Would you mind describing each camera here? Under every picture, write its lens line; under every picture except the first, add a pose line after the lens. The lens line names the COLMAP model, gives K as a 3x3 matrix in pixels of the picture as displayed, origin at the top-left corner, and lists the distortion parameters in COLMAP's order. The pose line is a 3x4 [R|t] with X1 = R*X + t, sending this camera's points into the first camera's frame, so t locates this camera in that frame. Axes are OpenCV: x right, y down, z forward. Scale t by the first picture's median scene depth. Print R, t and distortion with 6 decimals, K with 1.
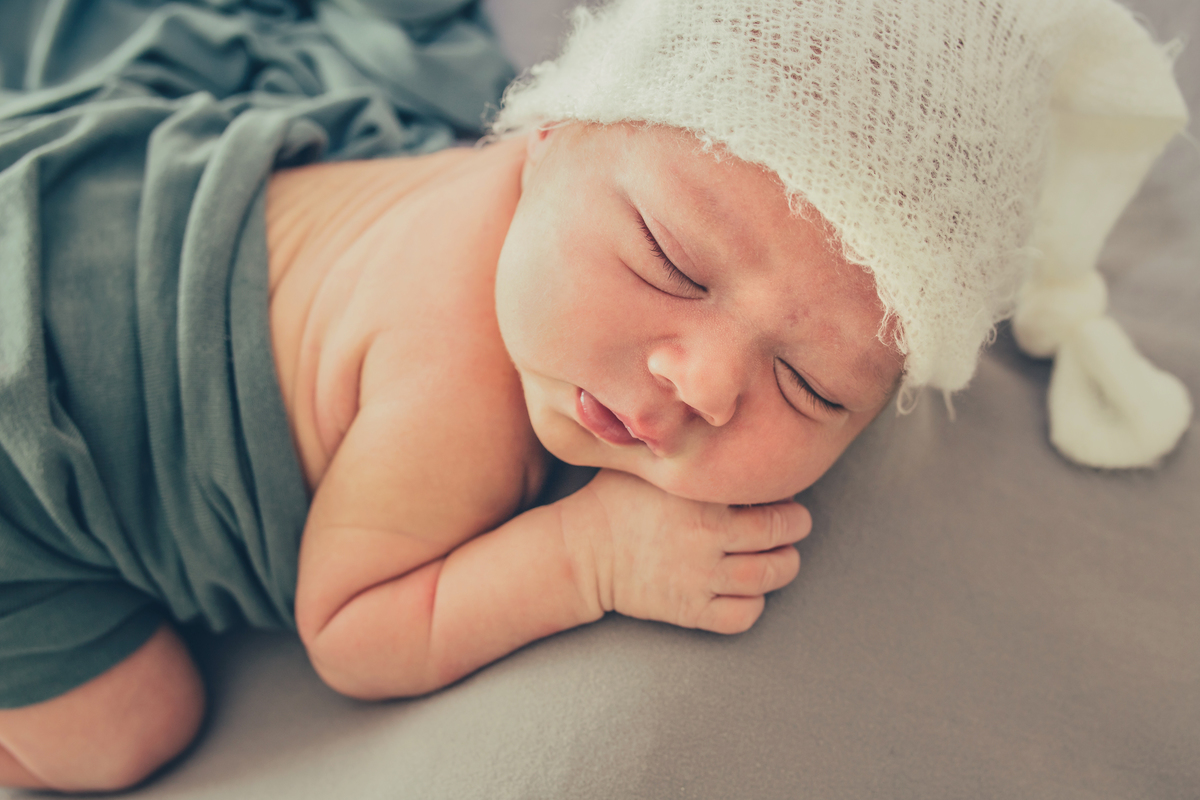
lens RADIAL K [[1846.4, 0, 600.0], [0, 1846.4, 400.0], [0, 0, 1]] dist [-0.400555, 0.891481]
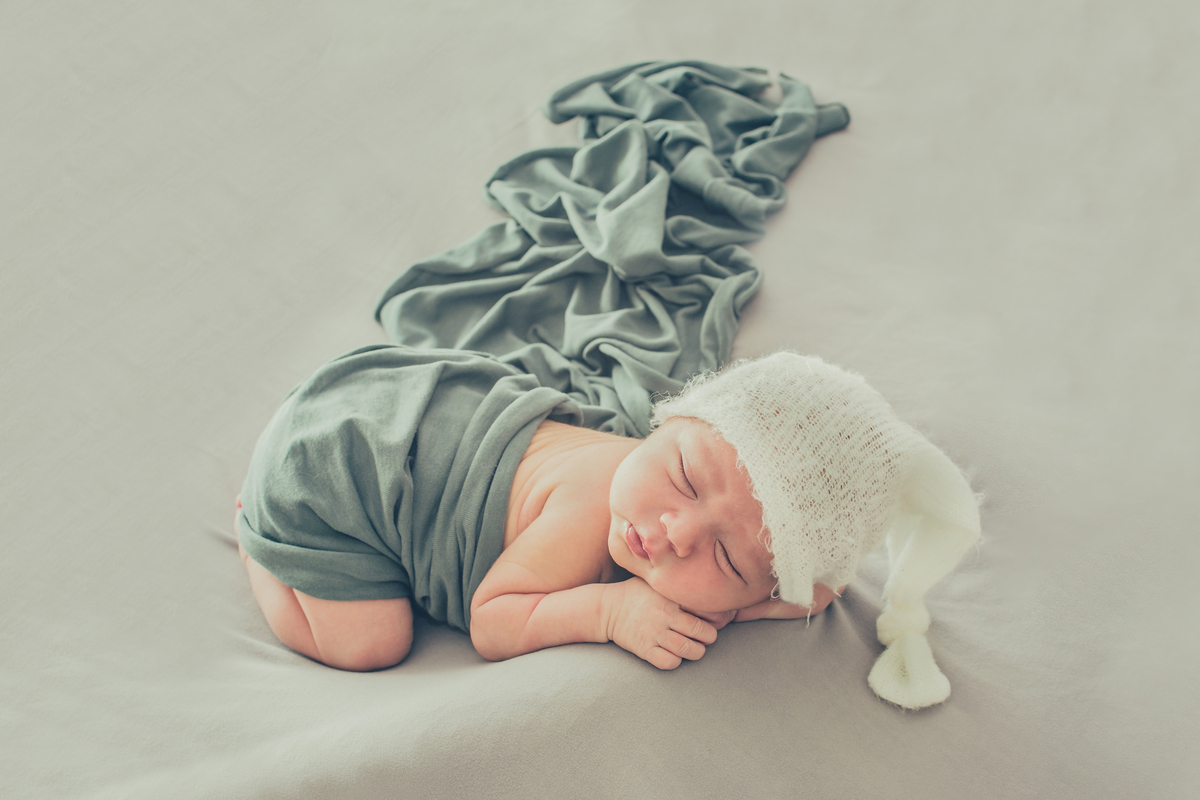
lens RADIAL K [[1846.4, 0, 600.0], [0, 1846.4, 400.0], [0, 0, 1]] dist [-0.400555, 0.891481]
pose [[0.915075, 0.333808, -0.226296, 0.376689], [-0.385512, 0.888794, -0.247843, 0.394991], [0.118398, 0.314035, 0.942000, -1.058728]]
